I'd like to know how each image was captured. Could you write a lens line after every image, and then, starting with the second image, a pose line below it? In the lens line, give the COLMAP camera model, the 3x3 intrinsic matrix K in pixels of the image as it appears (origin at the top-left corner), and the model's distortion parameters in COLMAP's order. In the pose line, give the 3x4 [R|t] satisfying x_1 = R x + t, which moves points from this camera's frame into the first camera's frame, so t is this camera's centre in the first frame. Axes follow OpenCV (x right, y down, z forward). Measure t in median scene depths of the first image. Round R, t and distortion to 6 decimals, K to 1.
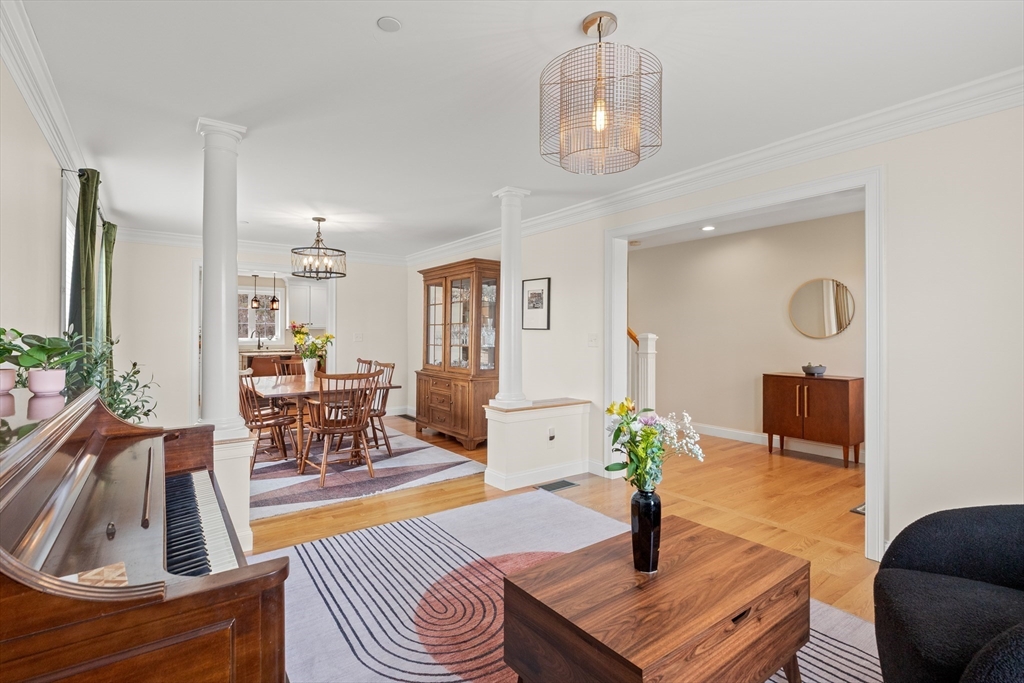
lens RADIAL K [[471.1, 0, 512.2], [0, 471.1, 333.2], [0, 0, 1]] dist [-0.001455, -0.000068]
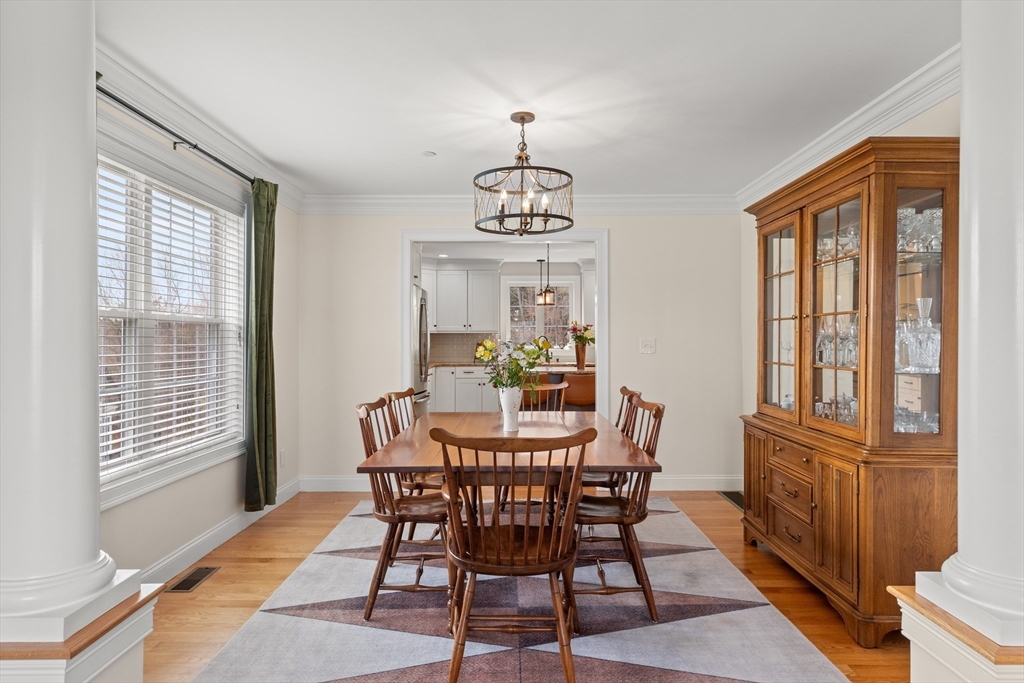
lens RADIAL K [[618.4, 0, 511.7], [0, 618.4, 337.9], [0, 0, 1]] dist [0.003275, 0.004456]
pose [[0.799311, -0.006065, -0.600887, -0.013232], [0.004529, 0.999981, -0.004070, 0.001488], [0.600900, 0.000532, 0.799324, 0.407316]]
